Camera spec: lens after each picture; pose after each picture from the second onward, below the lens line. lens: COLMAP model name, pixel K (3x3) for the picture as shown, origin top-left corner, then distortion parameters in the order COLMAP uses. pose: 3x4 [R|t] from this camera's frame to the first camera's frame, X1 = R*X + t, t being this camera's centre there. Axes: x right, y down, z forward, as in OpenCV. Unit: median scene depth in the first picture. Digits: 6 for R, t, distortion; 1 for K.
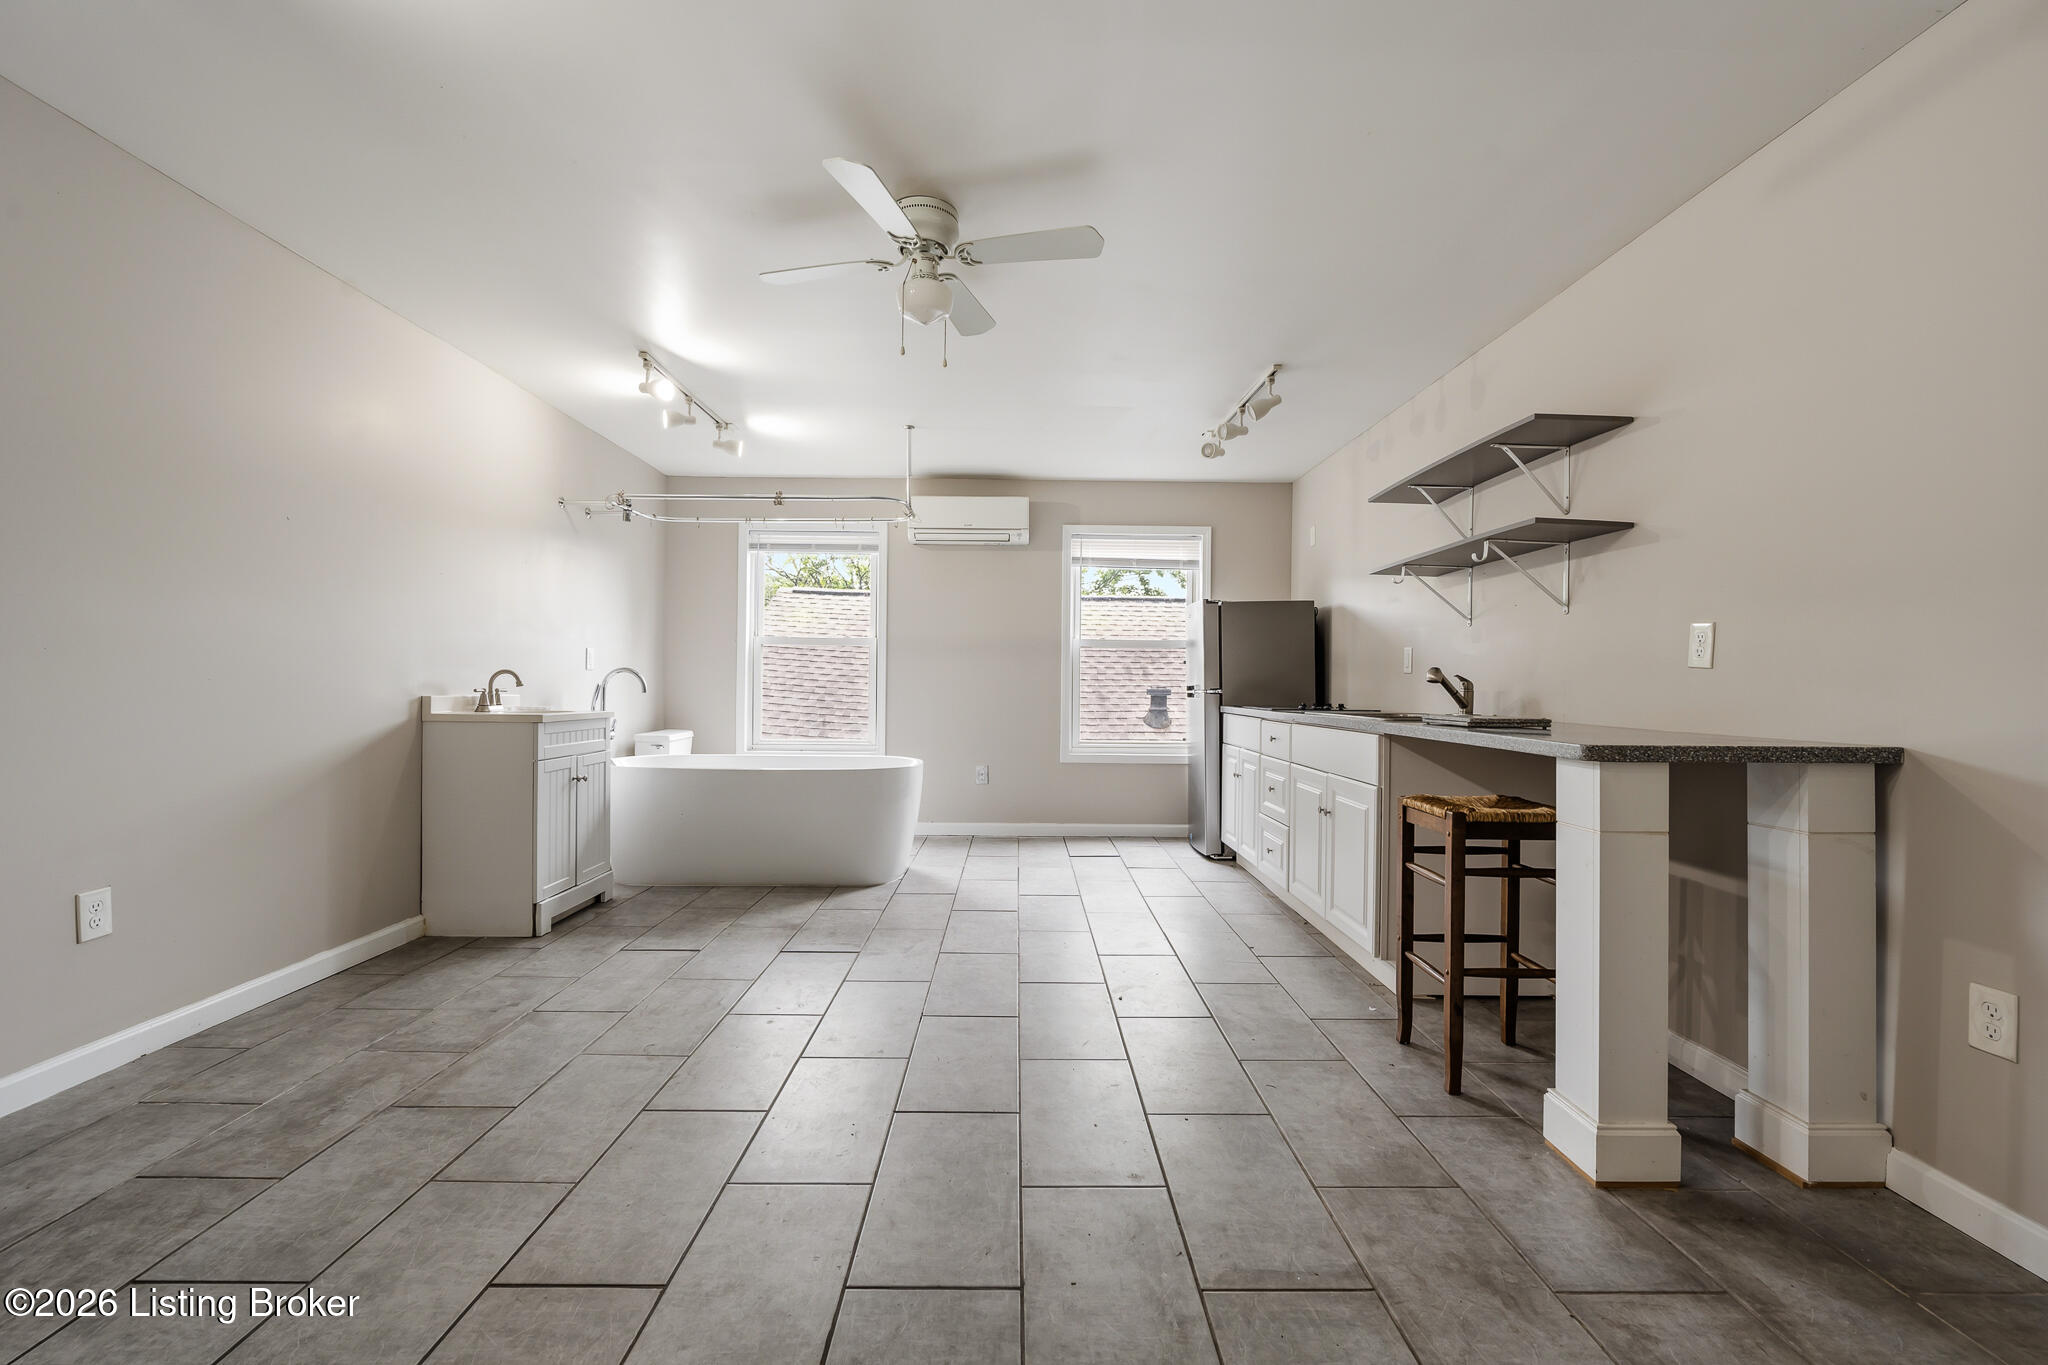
lens RADIAL K [[855.2, 0, 1025.7], [0, 855.2, 686.8], [0, 0, 1]] dist [-0.000906, -0.000137]
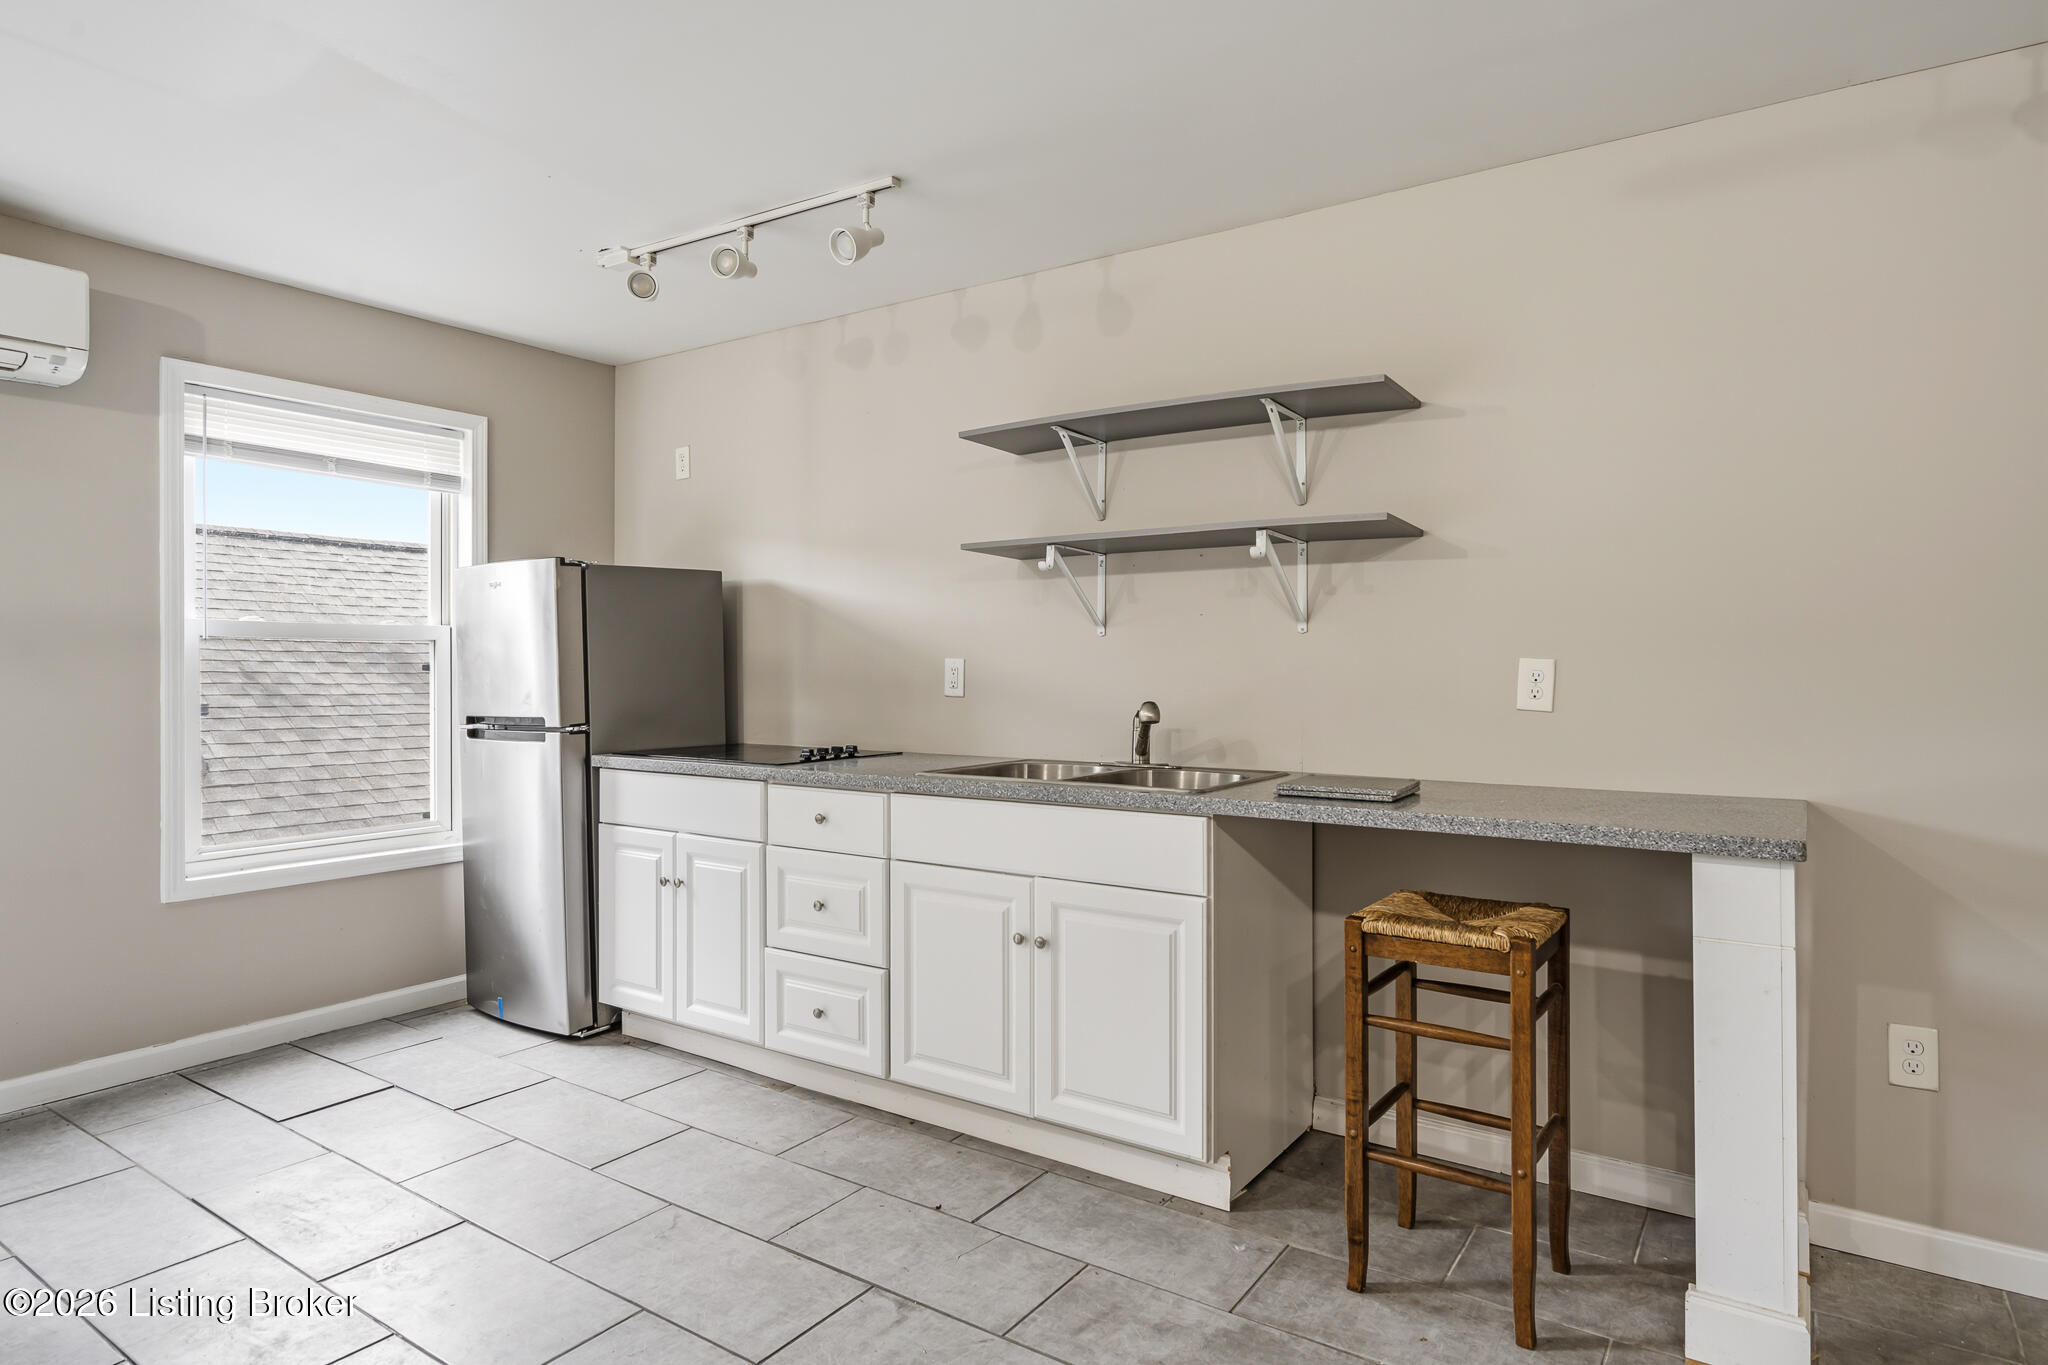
lens RADIAL K [[1137.9, 0, 1027.1], [0, 1137.9, 665.3], [0, 0, 1]] dist [-0.002376, 0.000528]
pose [[0.565869, -0.013391, 0.824386, -0.225536], [0.009482, 0.999908, 0.009734, -0.041692], [-0.824441, 0.002309, 0.565944, 0.380056]]
